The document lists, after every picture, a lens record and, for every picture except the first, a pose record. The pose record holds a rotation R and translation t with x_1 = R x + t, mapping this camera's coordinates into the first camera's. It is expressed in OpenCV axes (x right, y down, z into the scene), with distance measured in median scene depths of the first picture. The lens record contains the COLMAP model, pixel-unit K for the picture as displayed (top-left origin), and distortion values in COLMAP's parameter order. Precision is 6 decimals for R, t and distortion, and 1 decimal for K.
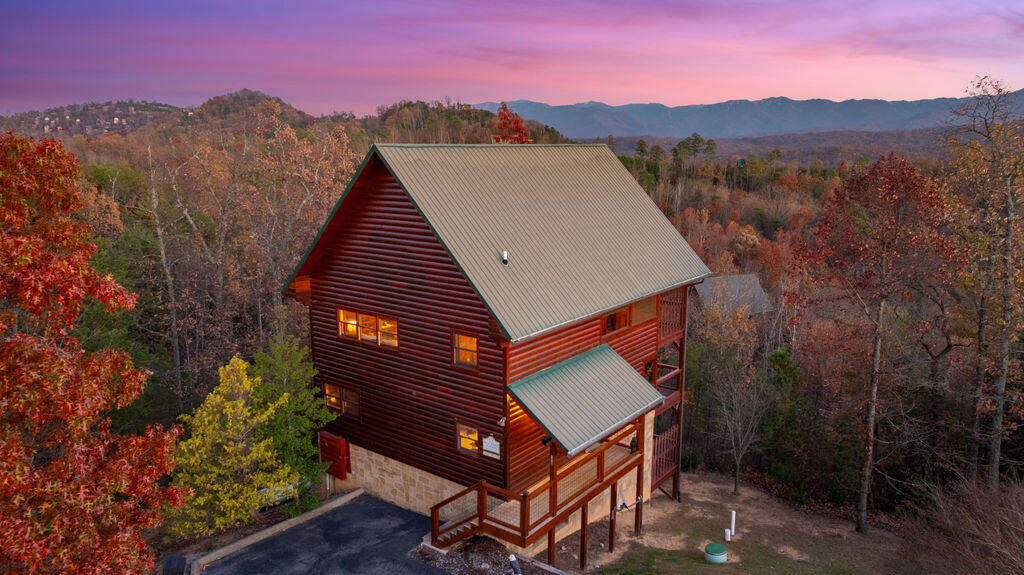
lens RADIAL K [[721.2, 0, 512.0], [0, 721.2, 287.5], [0, 0, 1]] dist [-0.007138, -0.001635]
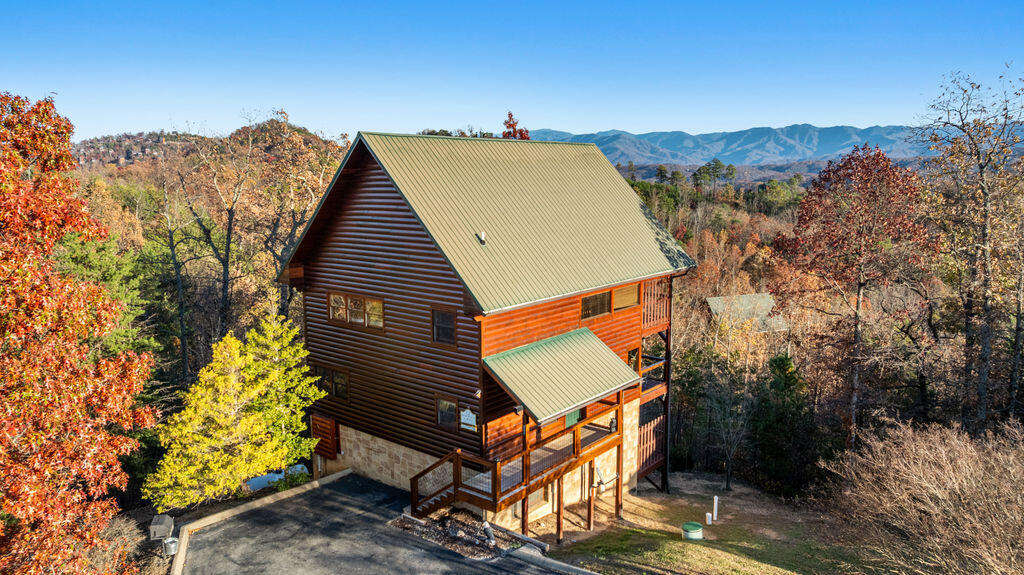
lens RADIAL K [[721.2, 0, 512.0], [0, 721.2, 287.5], [0, 0, 1]] dist [-0.007138, -0.001635]
pose [[0.999497, -0.000548, -0.031700, 0.061460], [-0.000675, 0.999256, -0.038571, 0.064894], [0.031698, 0.038573, 0.998753, -0.039603]]
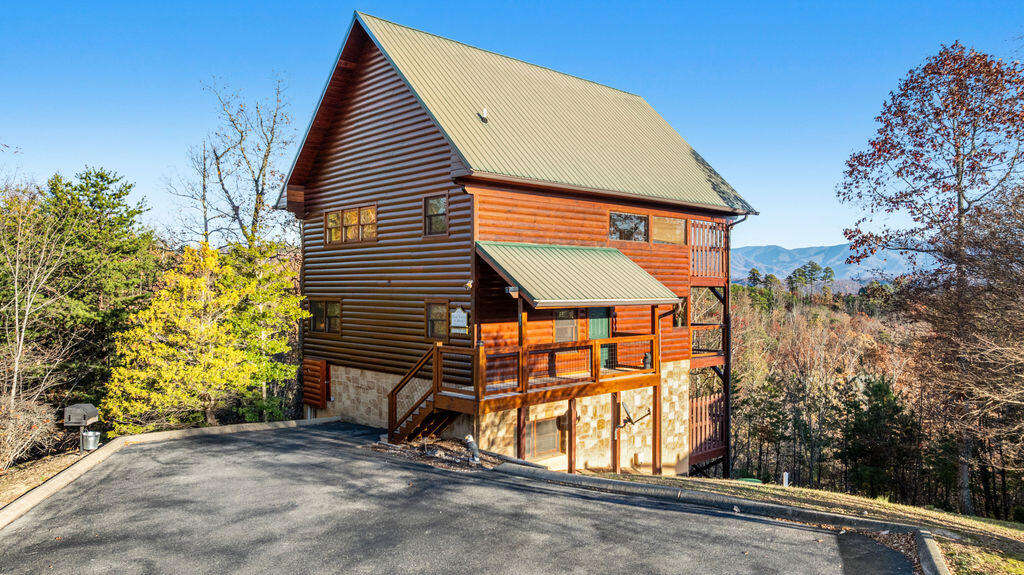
lens RADIAL K [[721.2, 0, 512.0], [0, 721.2, 287.5], [0, 0, 1]] dist [-0.007138, -0.001635]
pose [[0.987747, -0.000389, -0.156061, 0.152694], [-0.029822, 0.981099, -0.191194, 0.314501], [0.153185, 0.193505, 0.969067, 0.157815]]
